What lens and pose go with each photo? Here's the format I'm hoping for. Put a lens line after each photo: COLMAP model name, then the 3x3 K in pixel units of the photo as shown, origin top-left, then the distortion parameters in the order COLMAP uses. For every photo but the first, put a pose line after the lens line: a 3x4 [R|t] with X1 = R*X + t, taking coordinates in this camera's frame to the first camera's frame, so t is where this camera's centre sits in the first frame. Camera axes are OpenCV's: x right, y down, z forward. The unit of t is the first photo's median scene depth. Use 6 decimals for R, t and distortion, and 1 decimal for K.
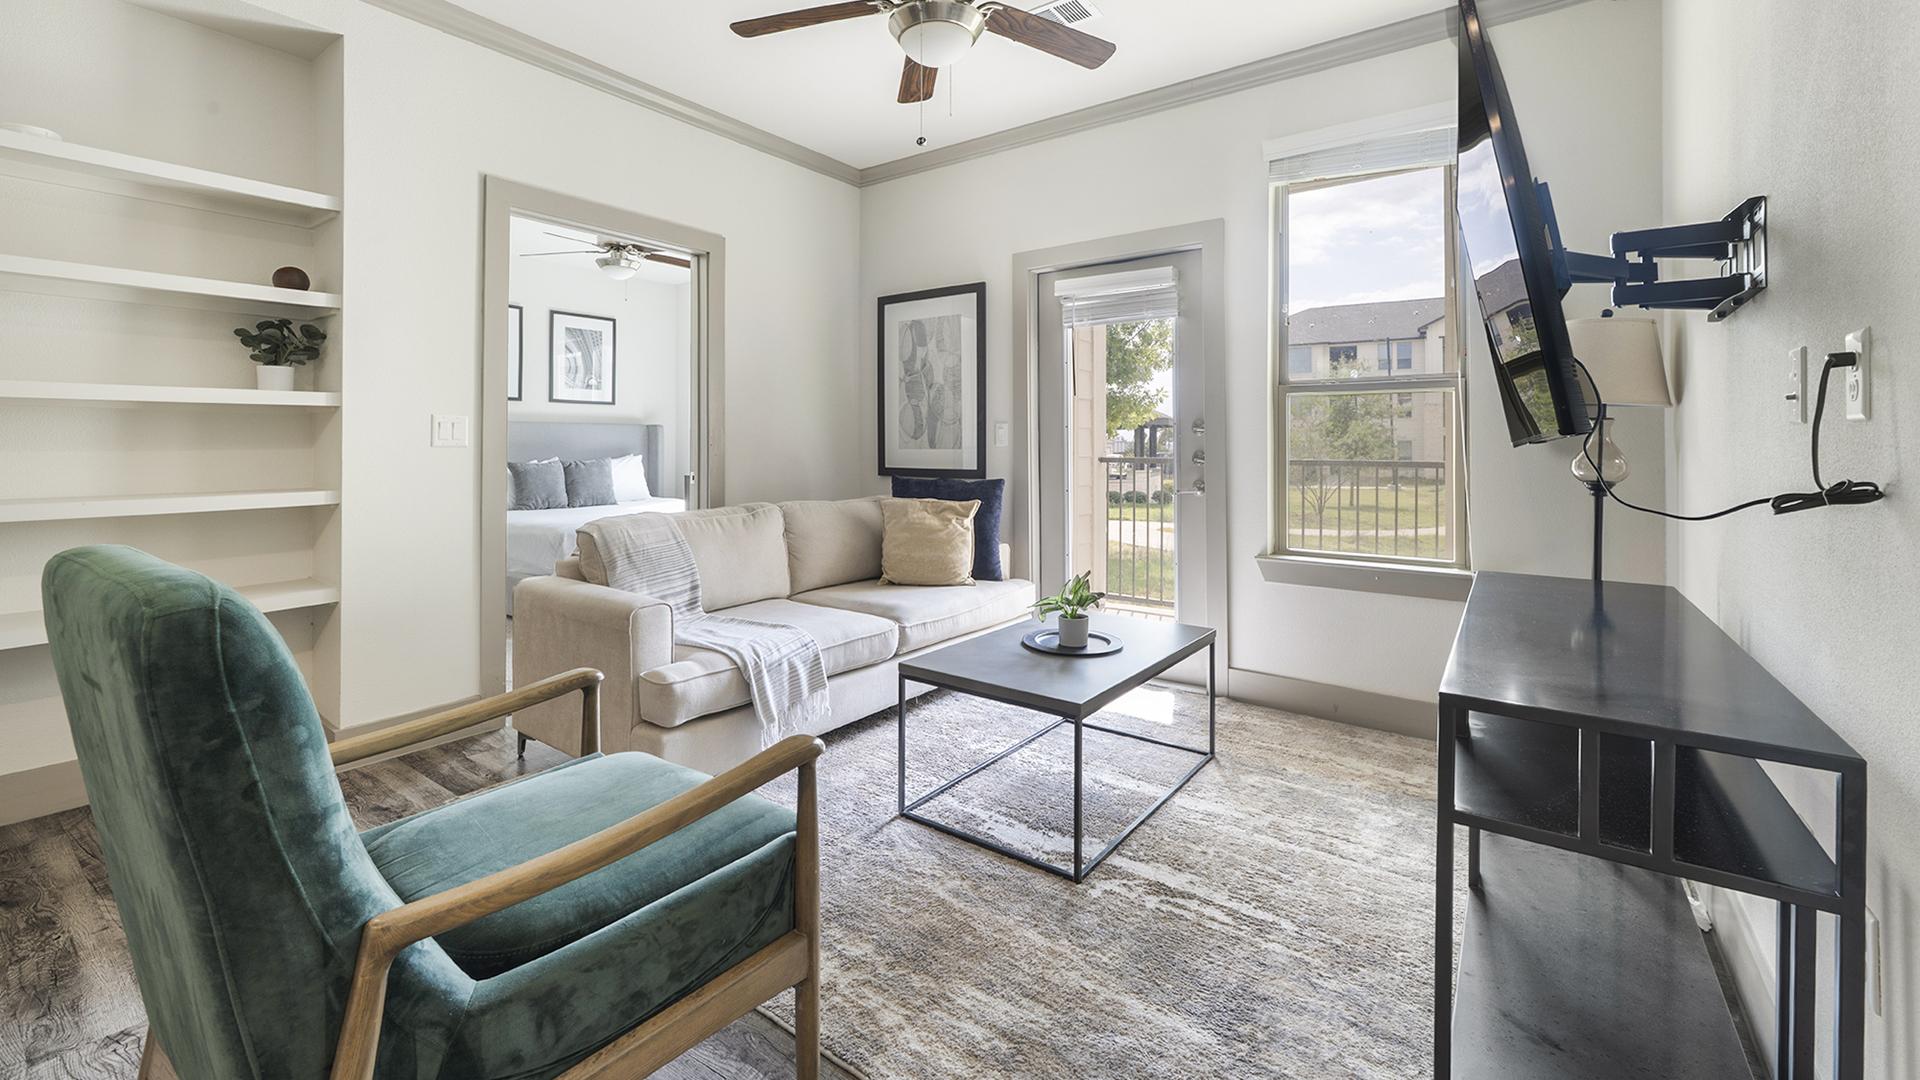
lens RADIAL K [[785.3, 0, 957.5], [0, 785.3, 444.0], [0, 0, 1]] dist [-0.000794, -0.000306]
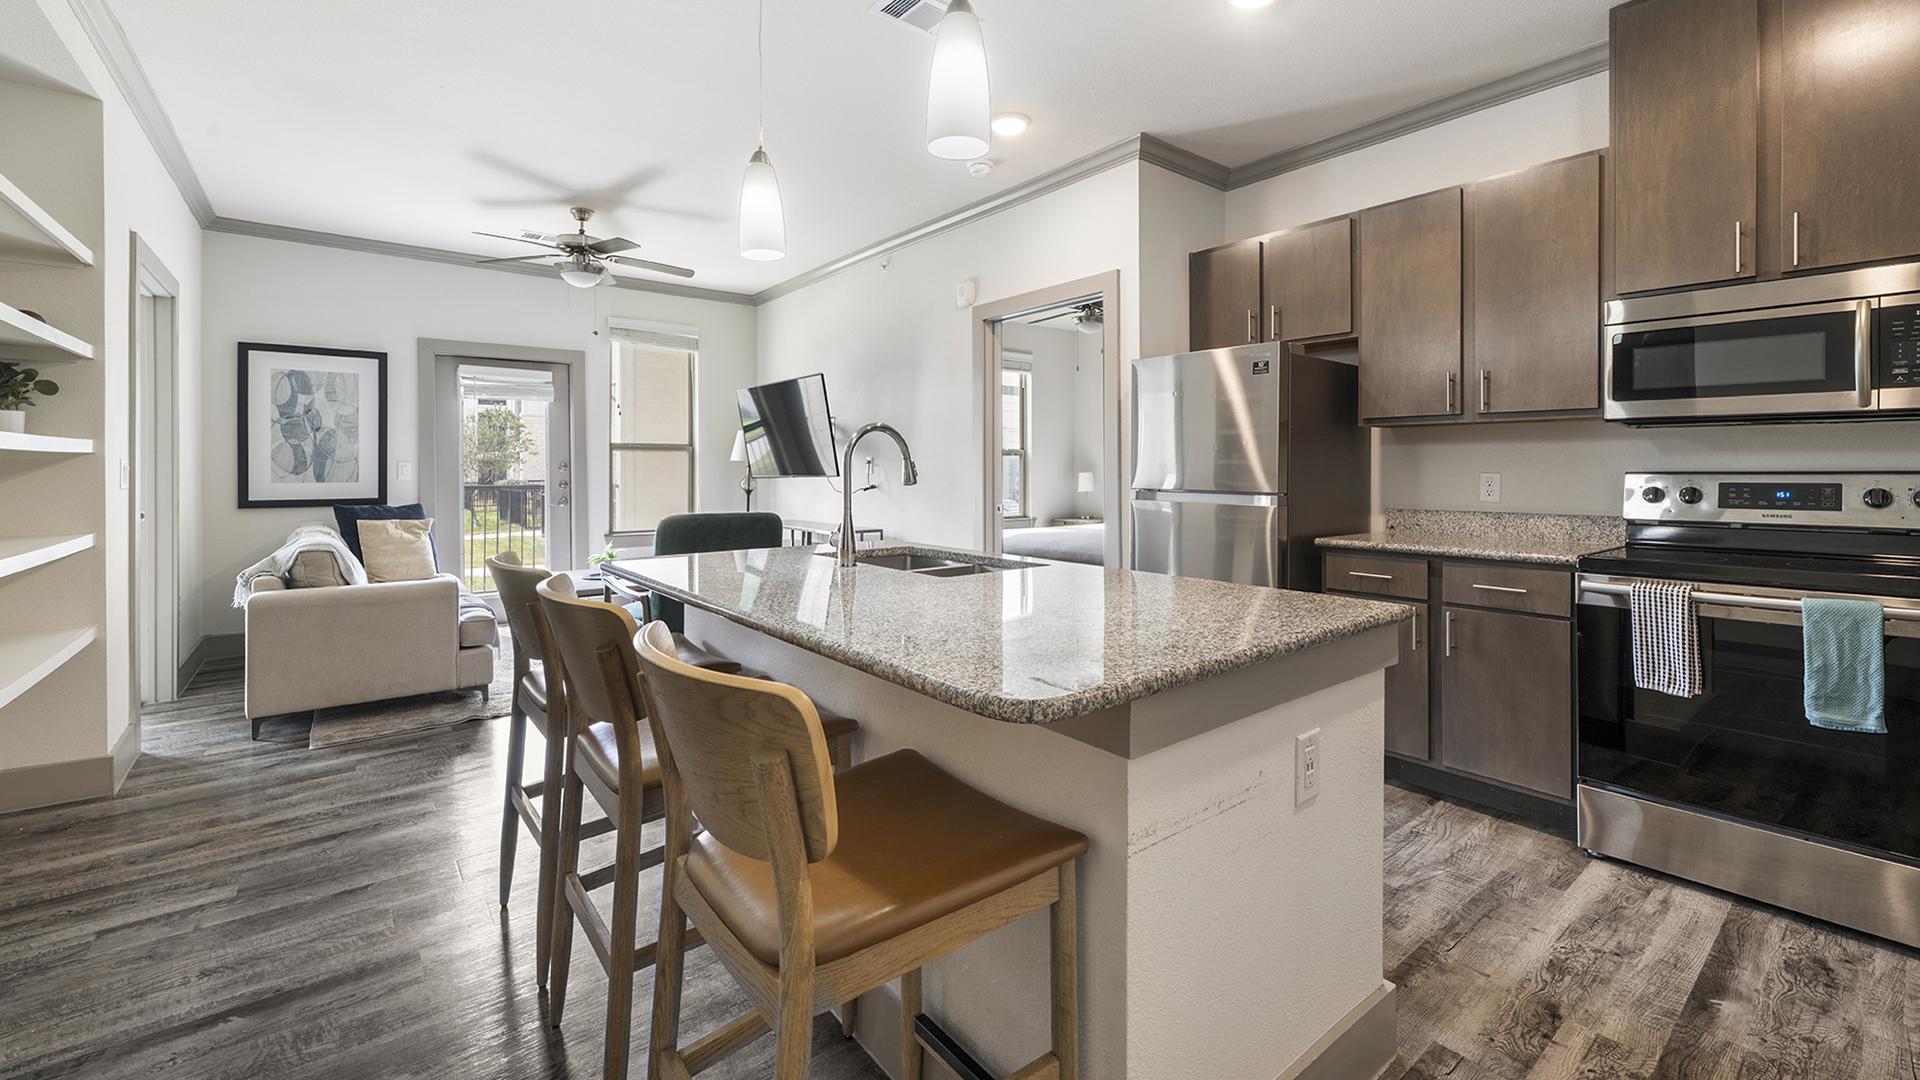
lens RADIAL K [[783.5, 0, 957.6], [0, 783.5, 470.5], [0, 0, 1]] dist [-0.000698, 0.000004]
pose [[0.263658, -0.006918, 0.964591, -0.993946], [-0.001421, 0.999970, 0.007561, -0.023978], [-0.964615, -0.003365, 0.263641, -0.256789]]
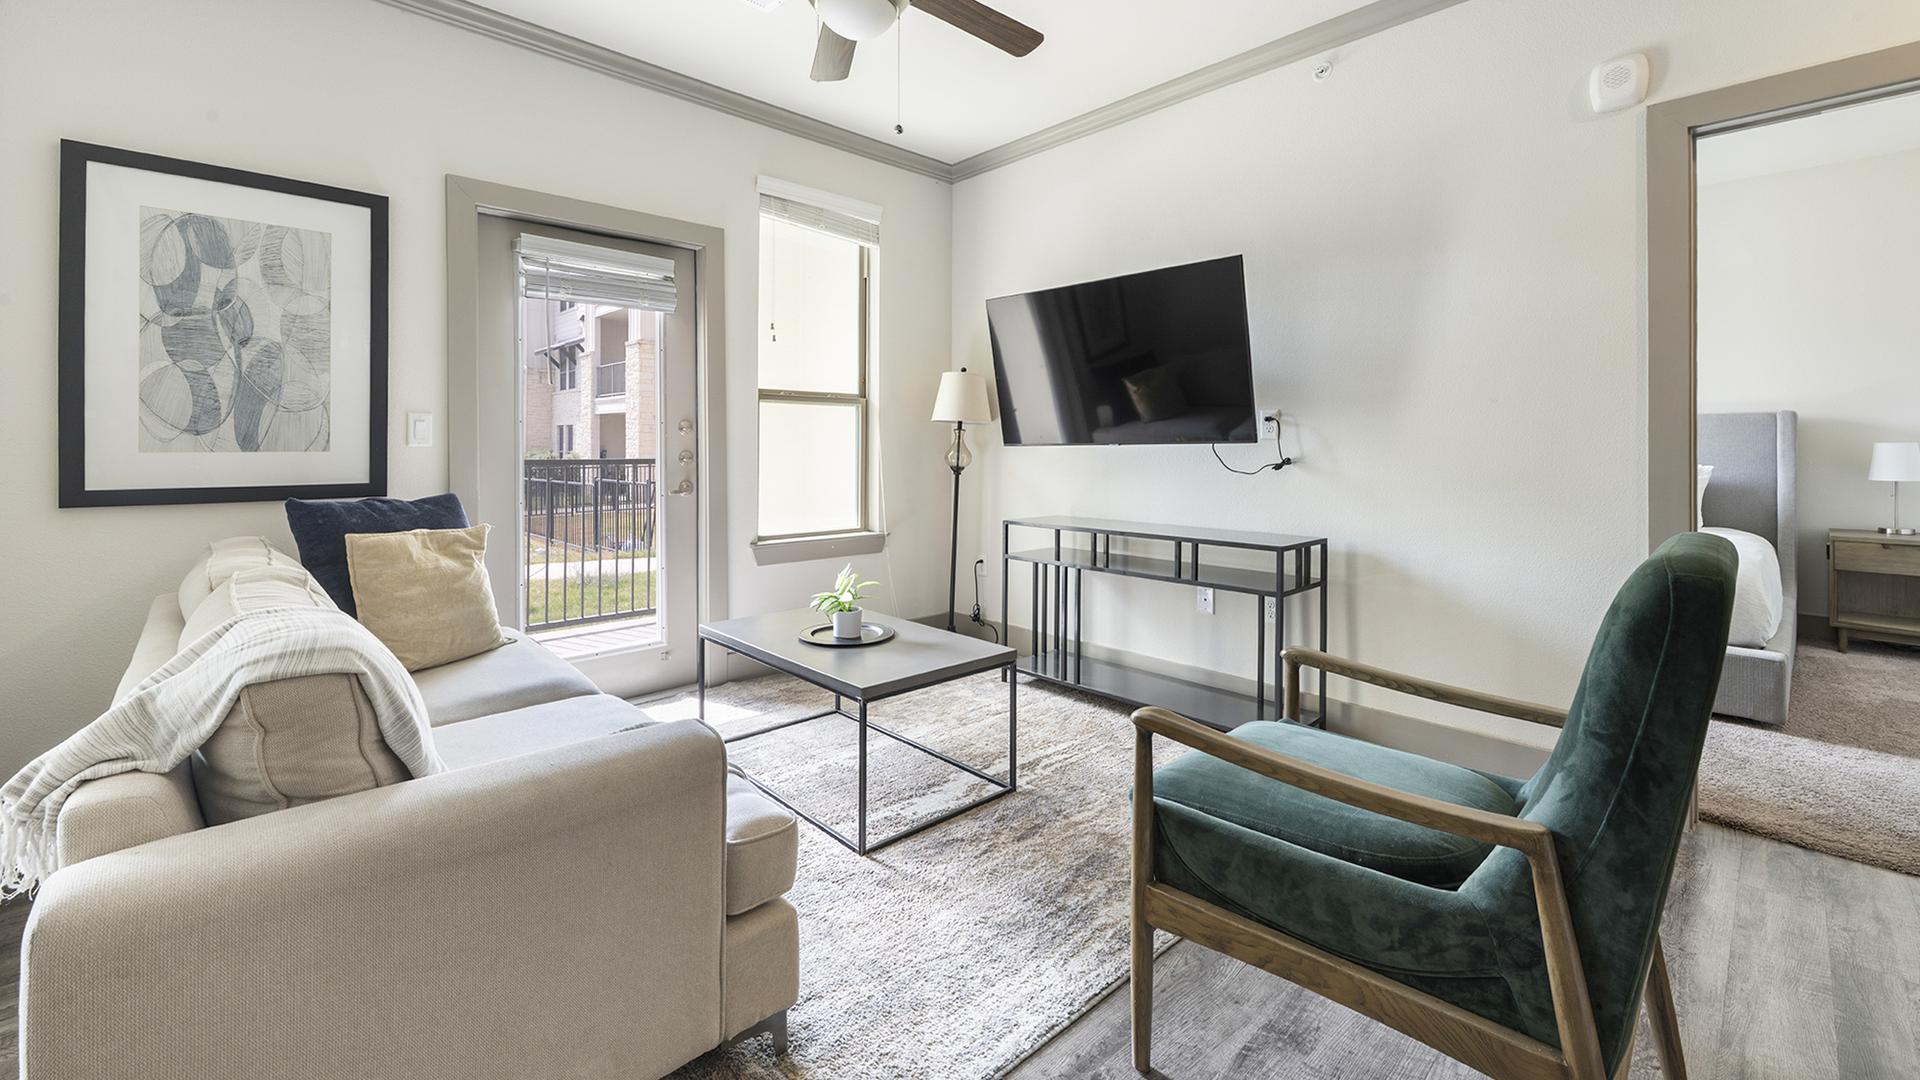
lens RADIAL K [[785.3, 0, 957.5], [0, 785.3, 444.0], [0, 0, 1]] dist [-0.000794, -0.000306]
pose [[0.179576, -0.002706, 0.983740, -0.544360], [-0.004211, 0.999985, 0.003520, -0.003699], [-0.983735, -0.004774, 0.179562, 0.422226]]
